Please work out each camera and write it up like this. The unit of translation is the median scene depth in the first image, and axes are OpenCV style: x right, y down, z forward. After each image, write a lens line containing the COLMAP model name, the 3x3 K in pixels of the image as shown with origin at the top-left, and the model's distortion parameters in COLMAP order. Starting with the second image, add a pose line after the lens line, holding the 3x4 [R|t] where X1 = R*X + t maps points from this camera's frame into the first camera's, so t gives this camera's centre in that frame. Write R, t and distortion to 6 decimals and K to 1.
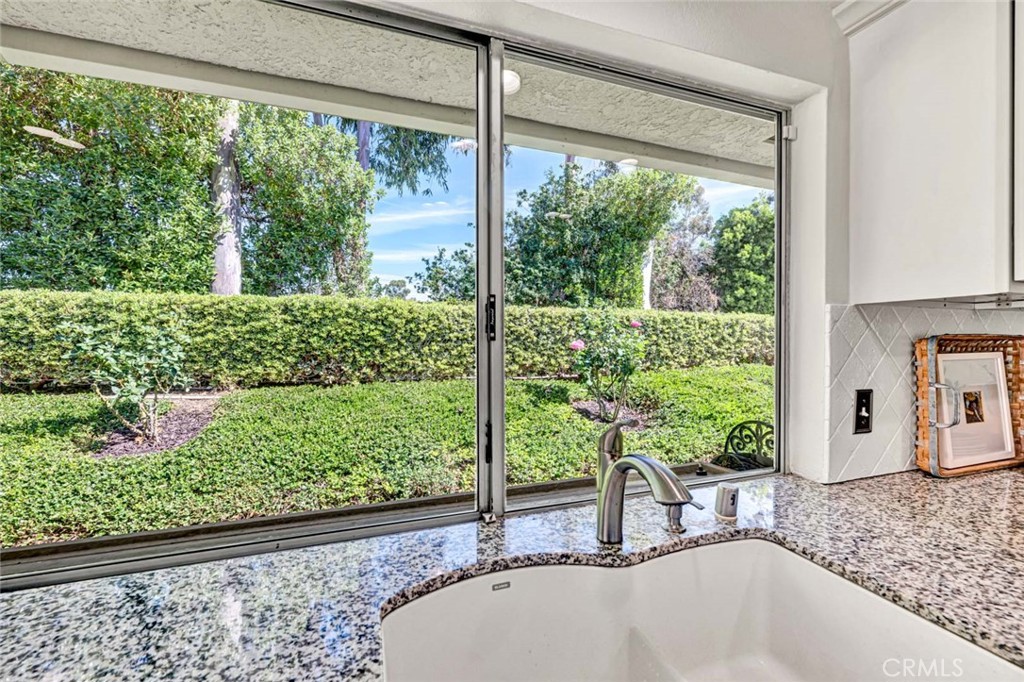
lens RADIAL K [[416.4, 0, 494.7], [0, 416.4, 342.4], [0, 0, 1]] dist [-0.000486, -0.000396]
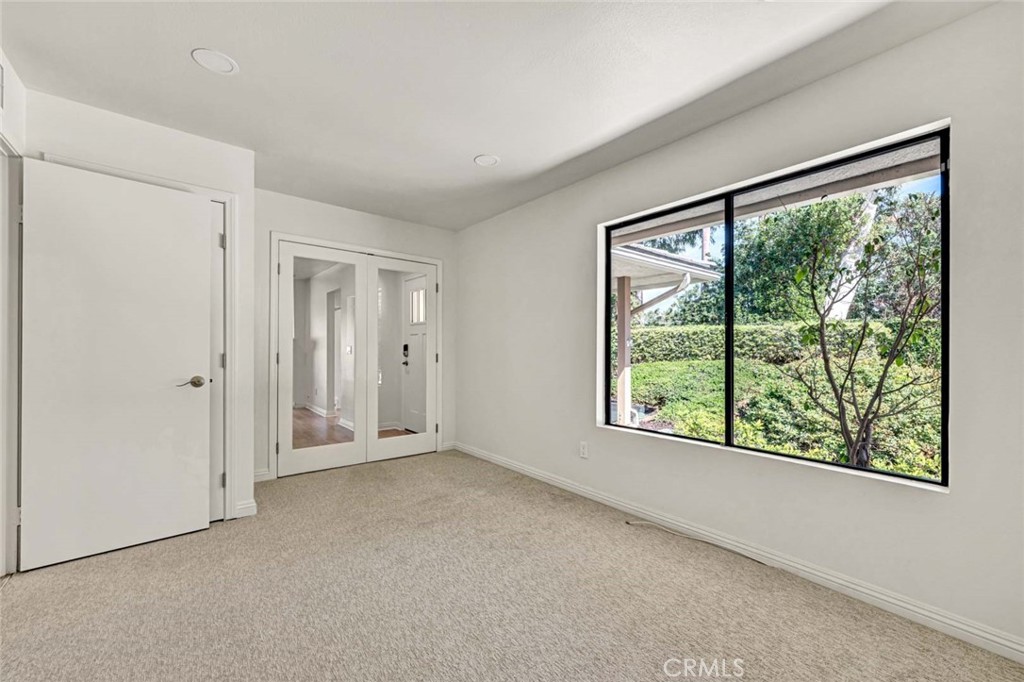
lens RADIAL K [[416.4, 0, 513.7], [0, 416.4, 347.2], [0, 0, 1]] dist [-0.000486, -0.000396]
pose [[0.345162, -0.006256, -0.938522, 2.141135], [-0.009369, 0.999905, -0.010111, 0.035900], [0.938496, 0.012283, 0.345071, -0.310557]]
